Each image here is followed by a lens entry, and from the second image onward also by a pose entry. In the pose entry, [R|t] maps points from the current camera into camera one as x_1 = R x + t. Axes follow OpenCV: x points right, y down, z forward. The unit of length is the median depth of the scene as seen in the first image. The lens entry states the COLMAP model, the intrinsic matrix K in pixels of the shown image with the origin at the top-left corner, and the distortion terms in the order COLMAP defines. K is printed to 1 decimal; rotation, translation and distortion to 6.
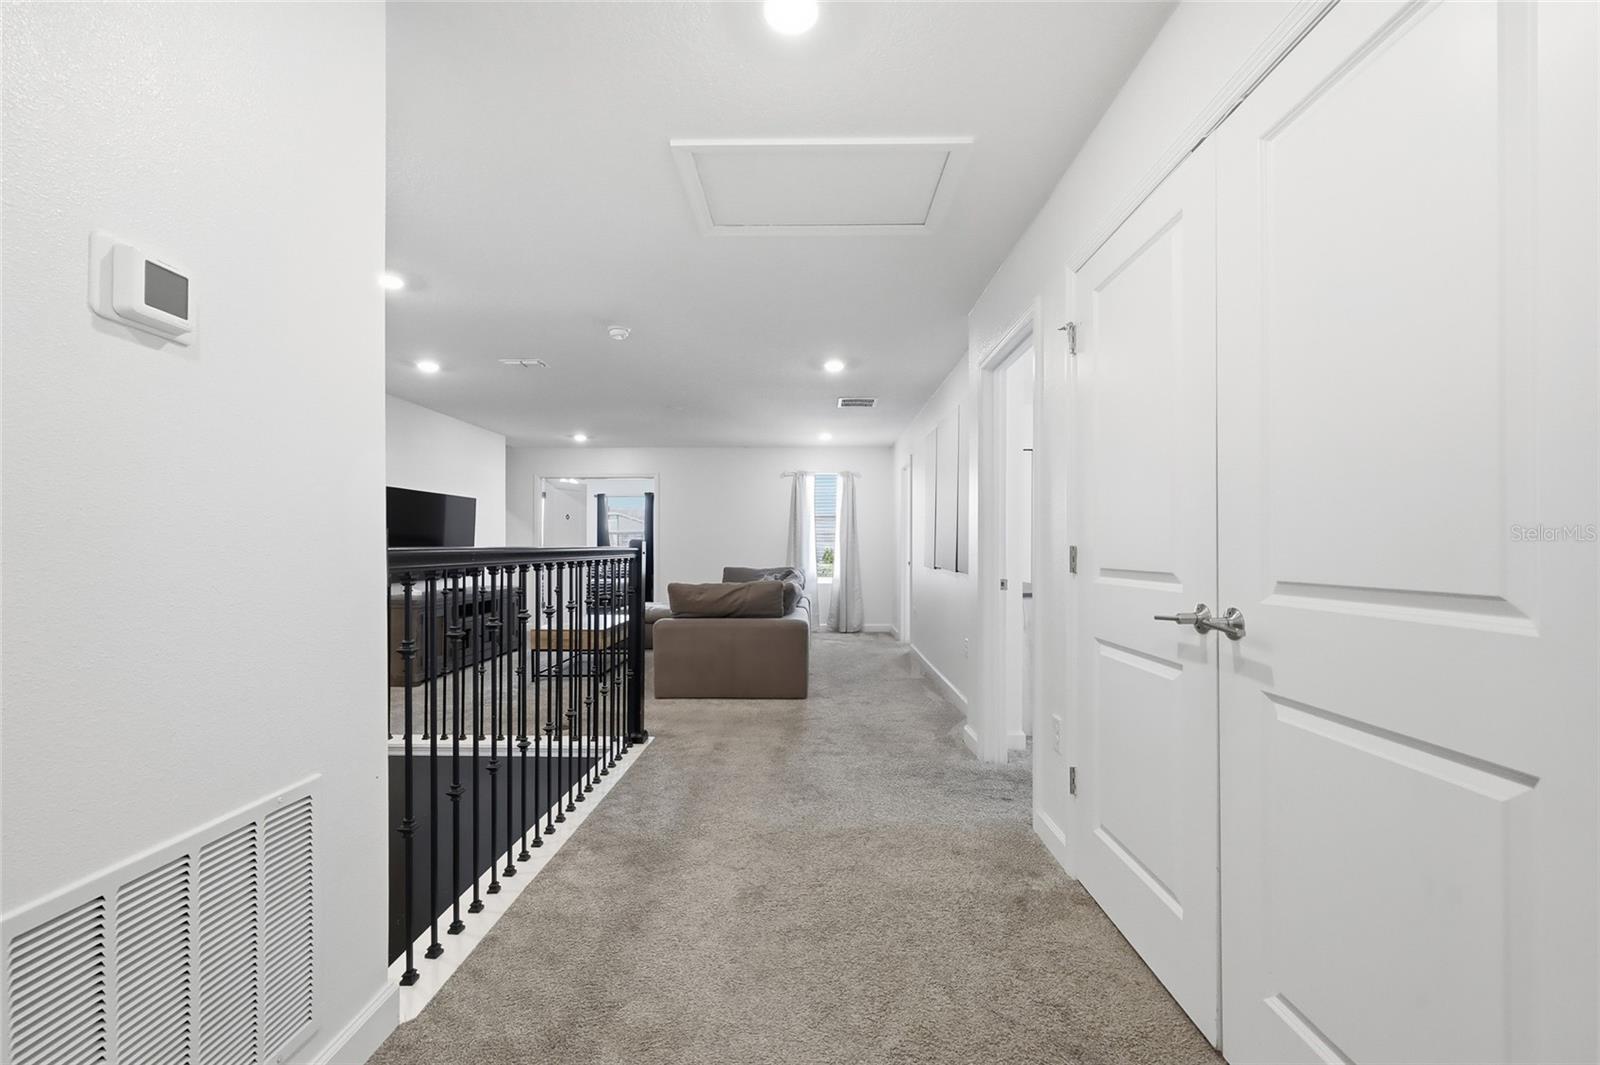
lens RADIAL K [[661.2, 0, 800.9], [0, 661.2, 519.2], [0, 0, 1]] dist [-0.000012, -0.000150]
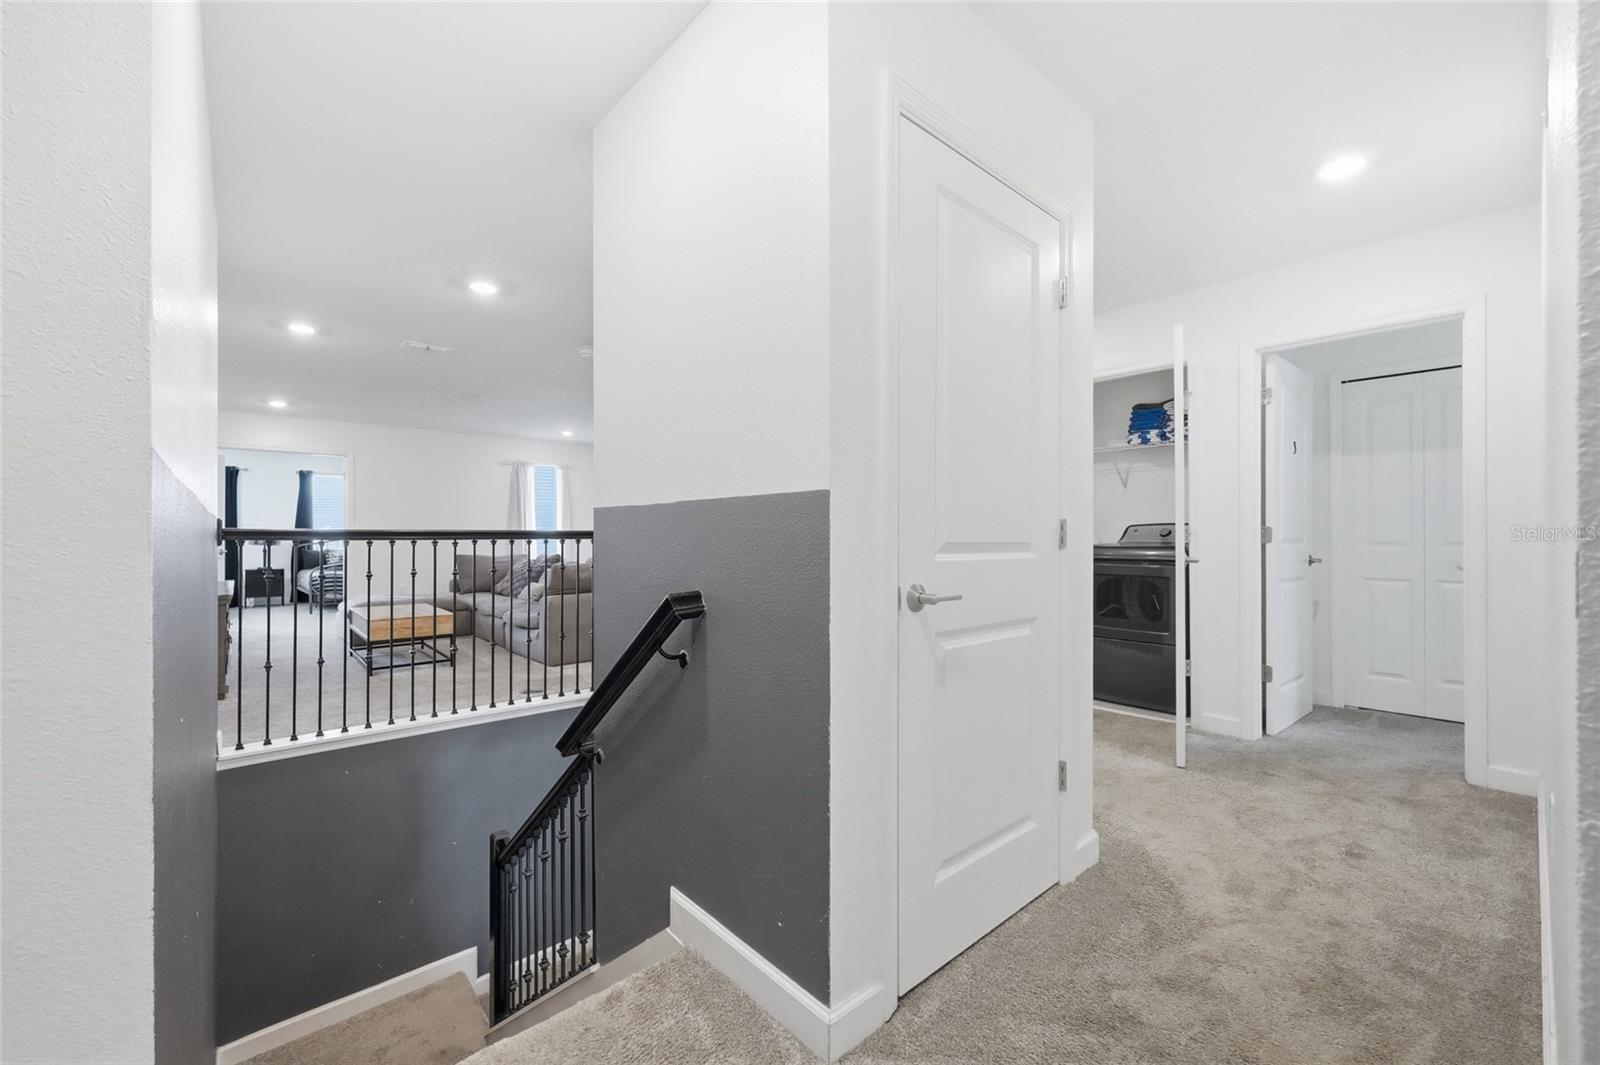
lens RADIAL K [[642.4, 0, 794.5], [0, 642.4, 533.7], [0, 0, 1]] dist [-0.000043, -0.000016]
pose [[0.742742, -0.002232, 0.669574, -0.792024], [-0.022363, 0.999354, 0.028138, 0.008464], [-0.669205, -0.035873, 0.742212, -0.103036]]
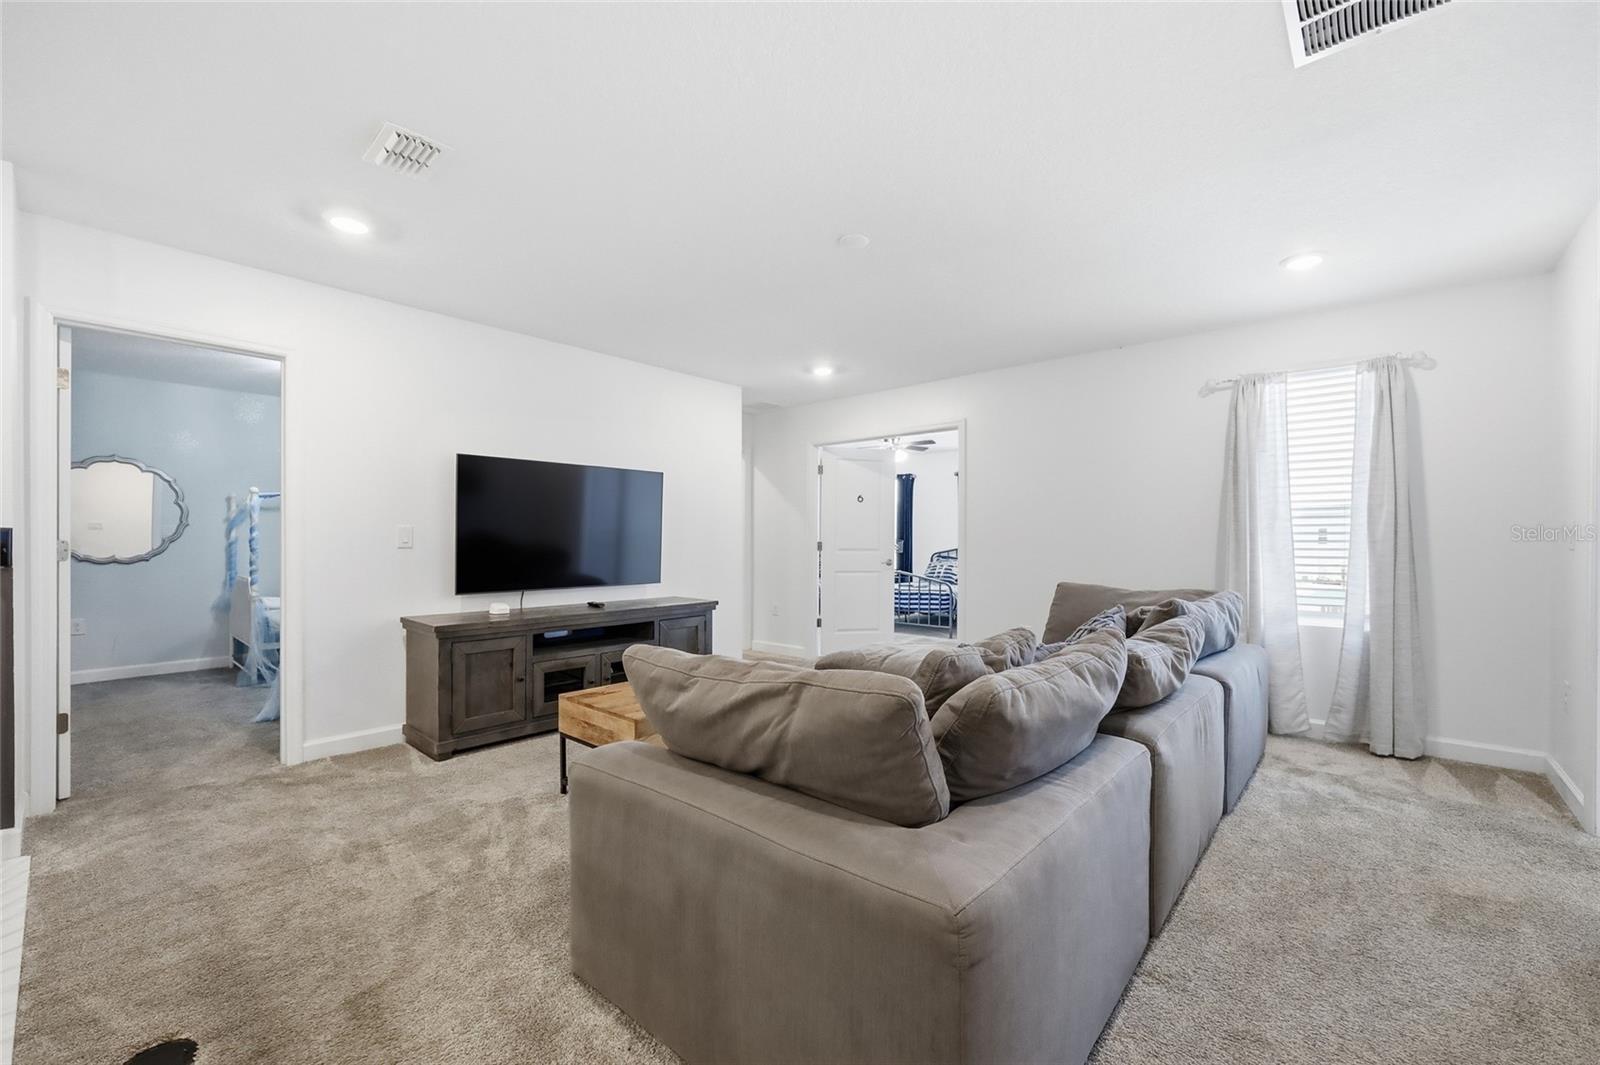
lens RADIAL K [[653.8, 0, 802.7], [0, 653.8, 540.6], [0, 0, 1]] dist [0.000749, 0.000046]
pose [[0.760651, 0.002556, -0.649156, 0.126400], [0.026477, 0.999038, 0.034959, 0.035882], [0.648621, -0.043780, 0.759851, 1.006900]]
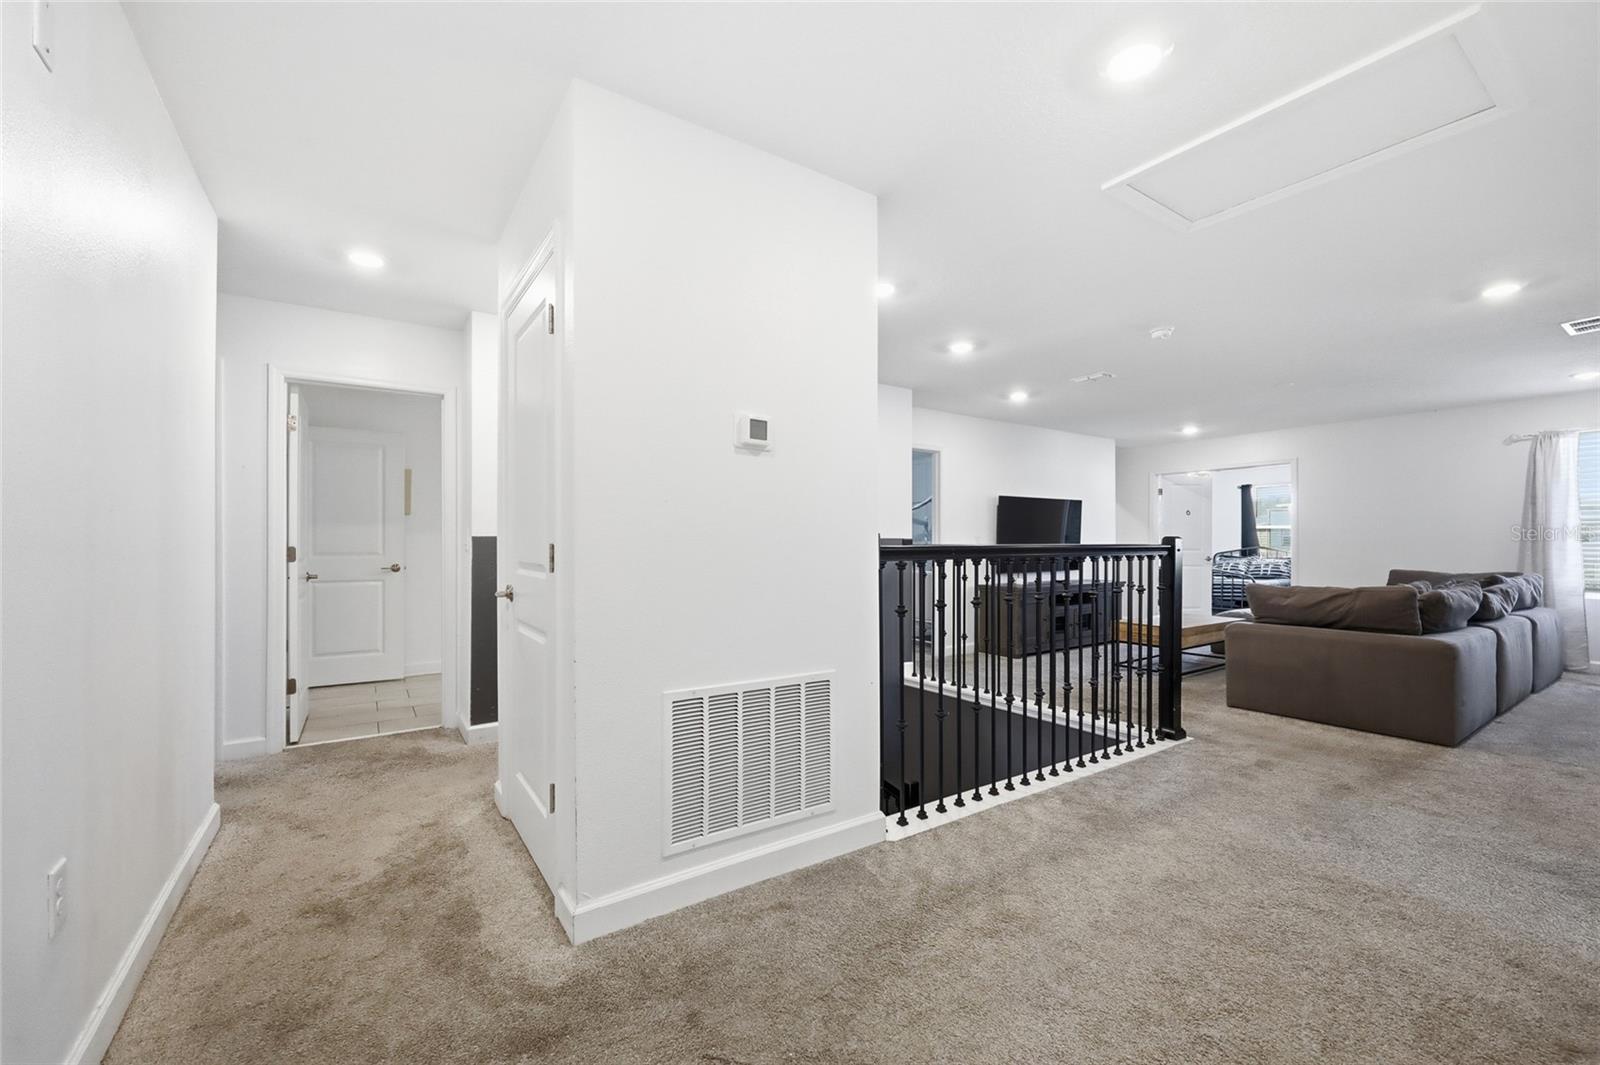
lens RADIAL K [[653.8, 0, 802.7], [0, 653.8, 540.6], [0, 0, 1]] dist [0.000749, 0.000046]
pose [[0.576811, -0.006987, -0.816848, 0.234870], [0.038961, 0.999061, 0.018966, -0.007450], [0.815948, -0.042765, 0.576541, -0.029214]]
